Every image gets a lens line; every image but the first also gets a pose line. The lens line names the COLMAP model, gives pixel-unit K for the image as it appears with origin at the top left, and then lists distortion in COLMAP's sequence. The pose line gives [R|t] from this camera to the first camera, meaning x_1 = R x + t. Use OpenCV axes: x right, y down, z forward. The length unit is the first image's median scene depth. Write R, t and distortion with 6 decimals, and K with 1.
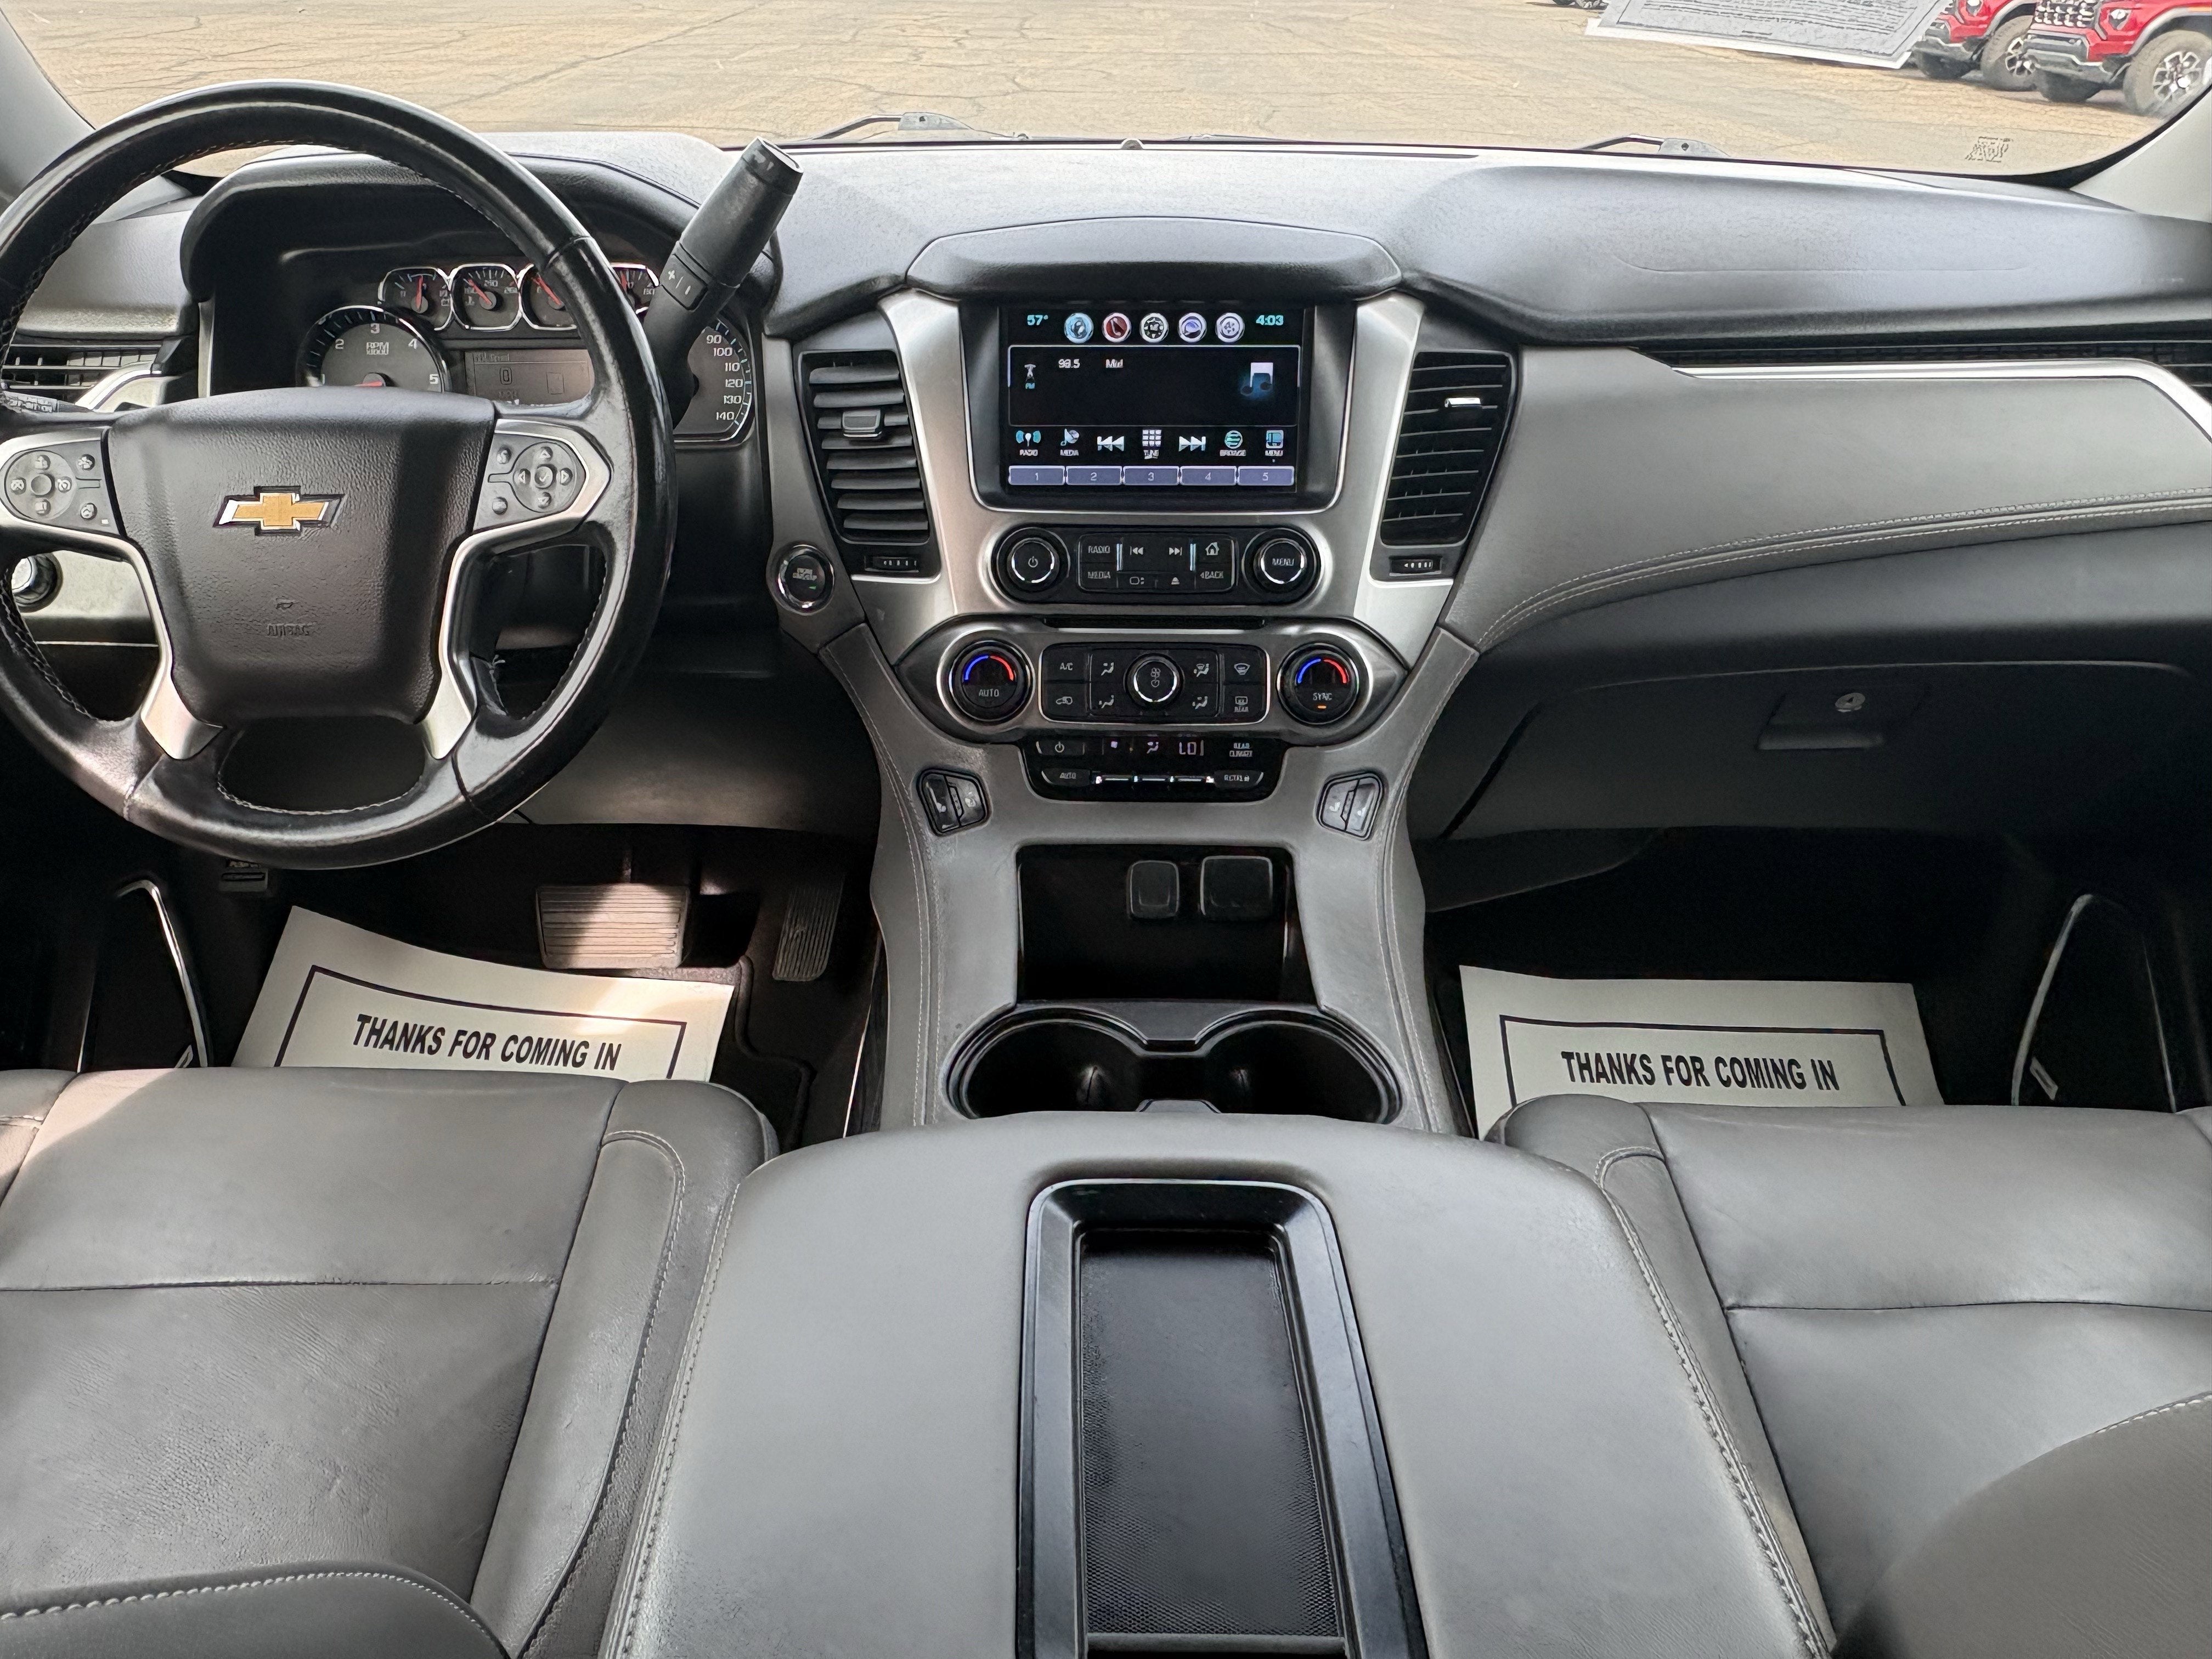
lens RADIAL K [[1671.4, 0, 1014.1], [0, 1671.4, 830.0], [0, 0, 1]] dist [-0.002522, -0.006289]
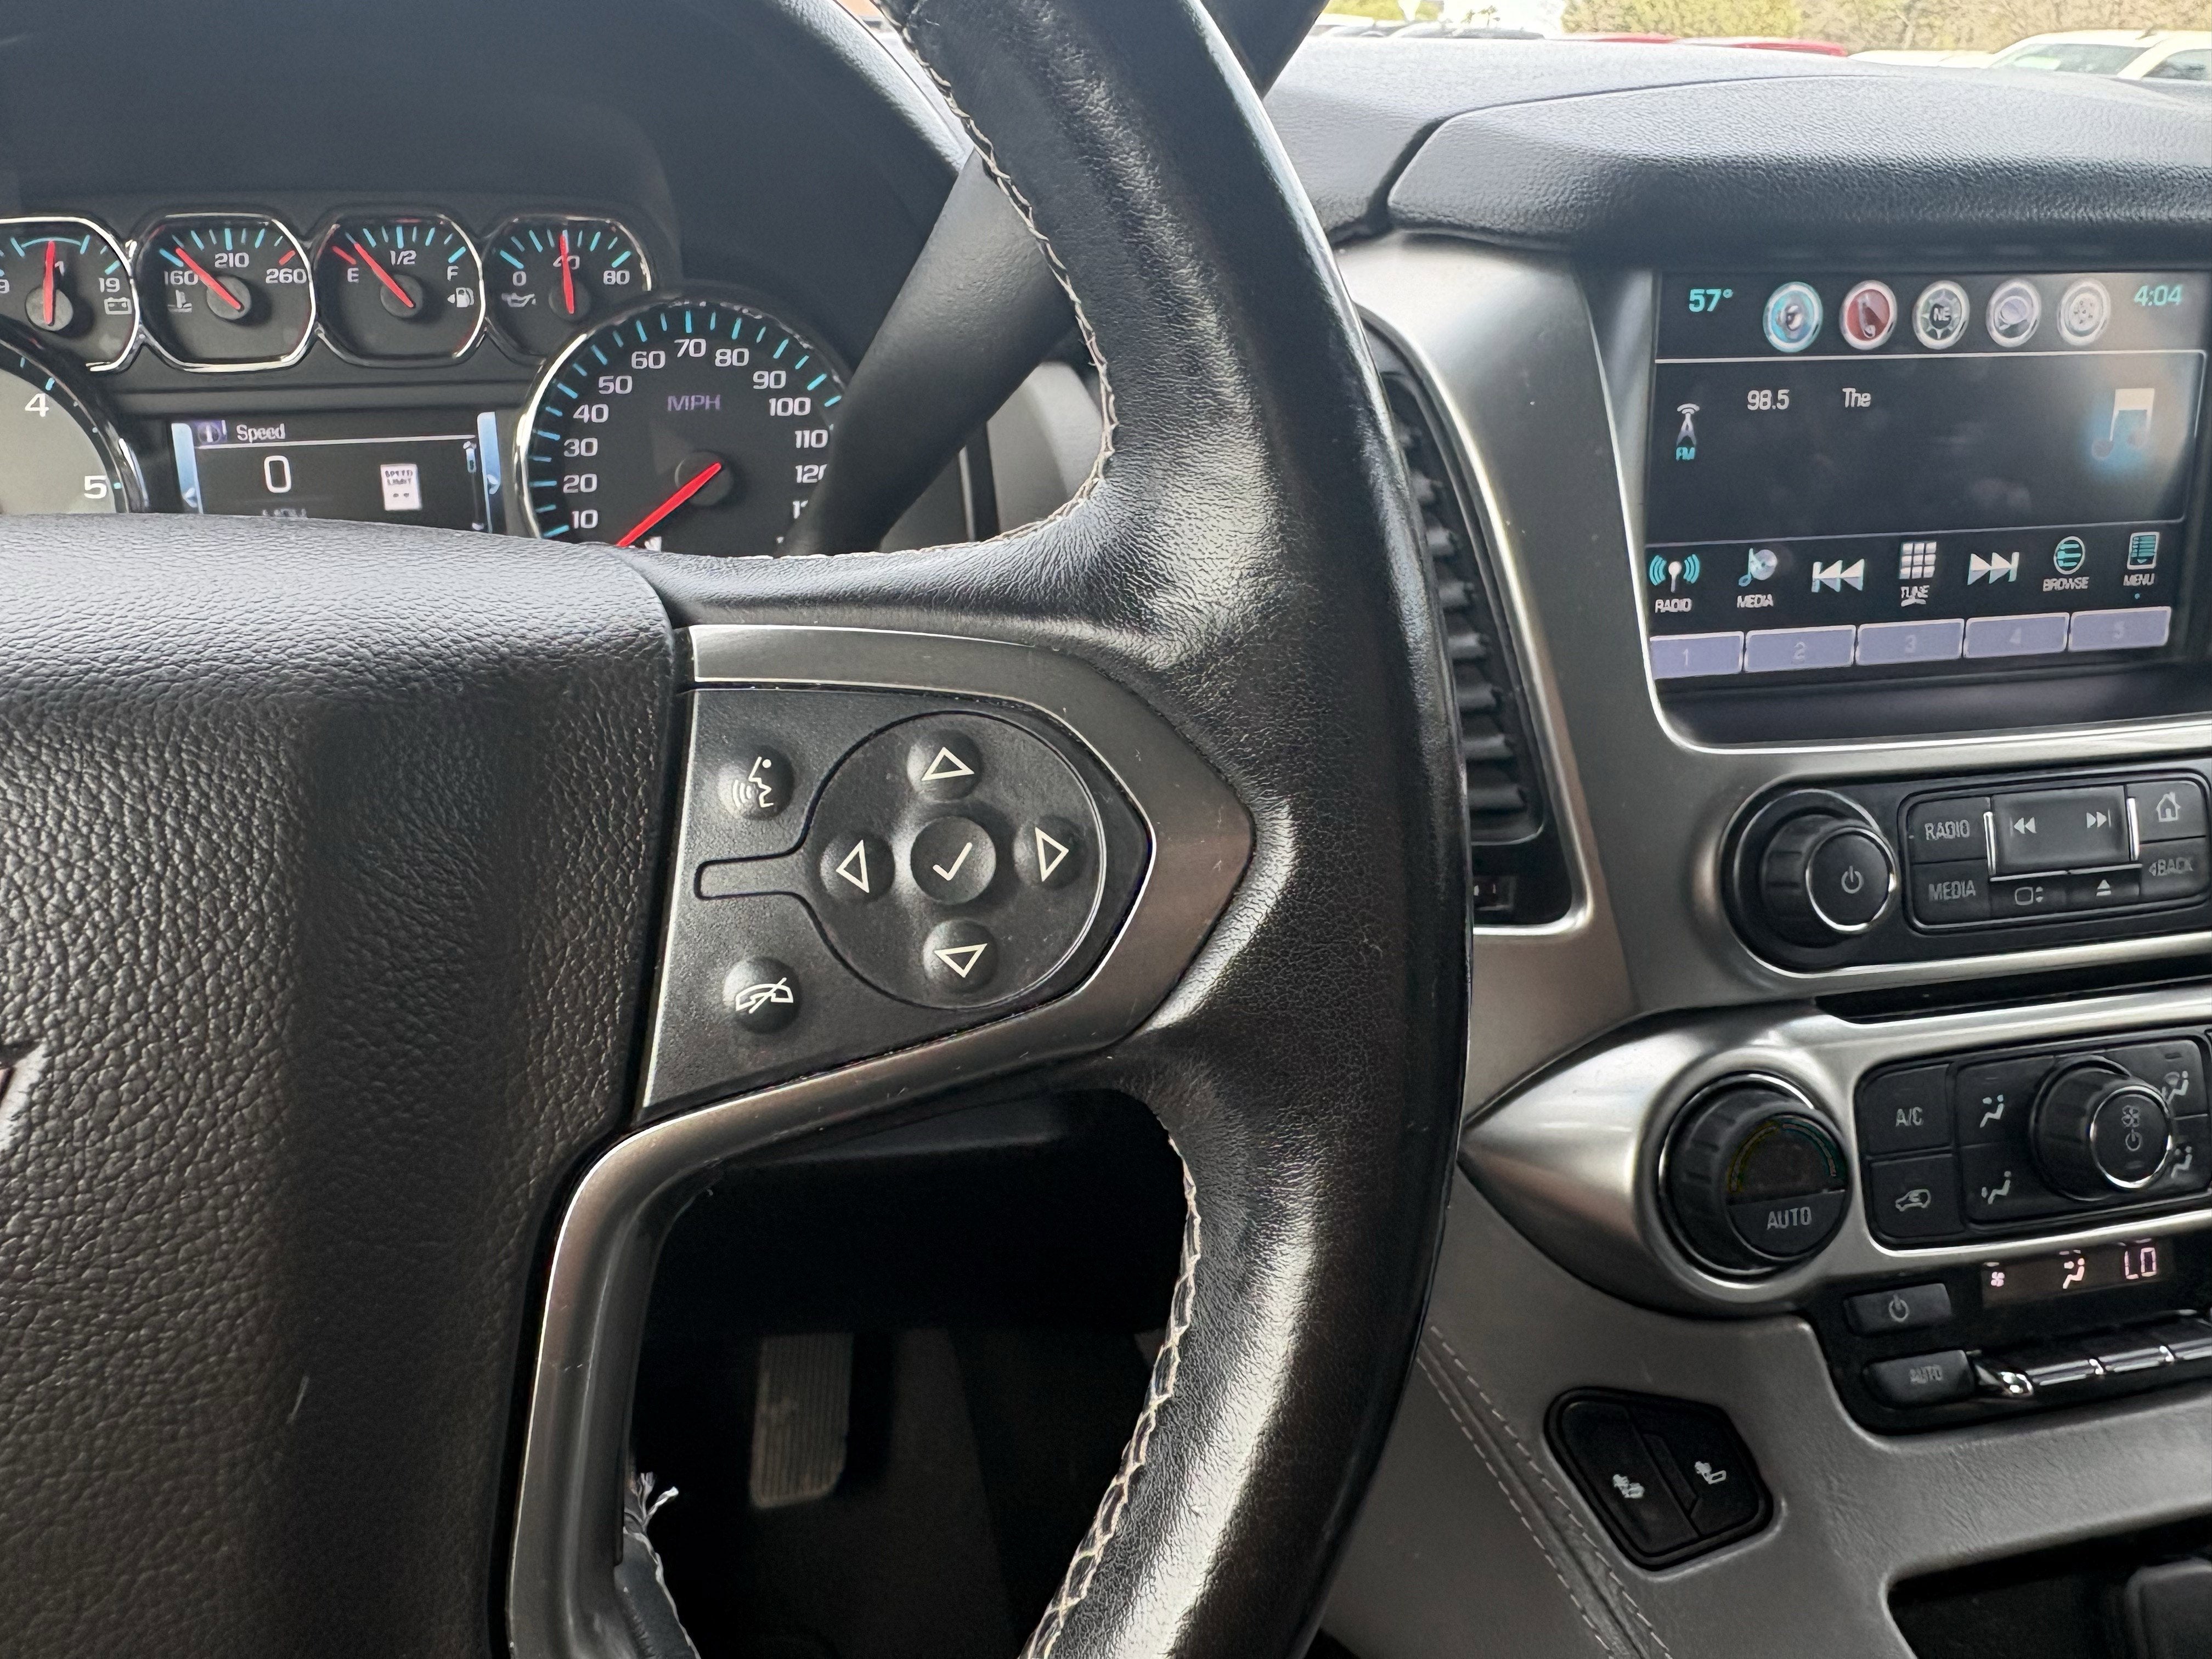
lens RADIAL K [[1690.9, 0, 1013.2], [0, 1690.9, 836.4], [0, 0, 1]] dist [-0.002195, 0.004307]
pose [[0.967686, -0.083154, 0.238051, -0.273485], [0.094566, 0.994834, -0.036906, -0.170050], [-0.233753, 0.058225, 0.970551, 0.631491]]
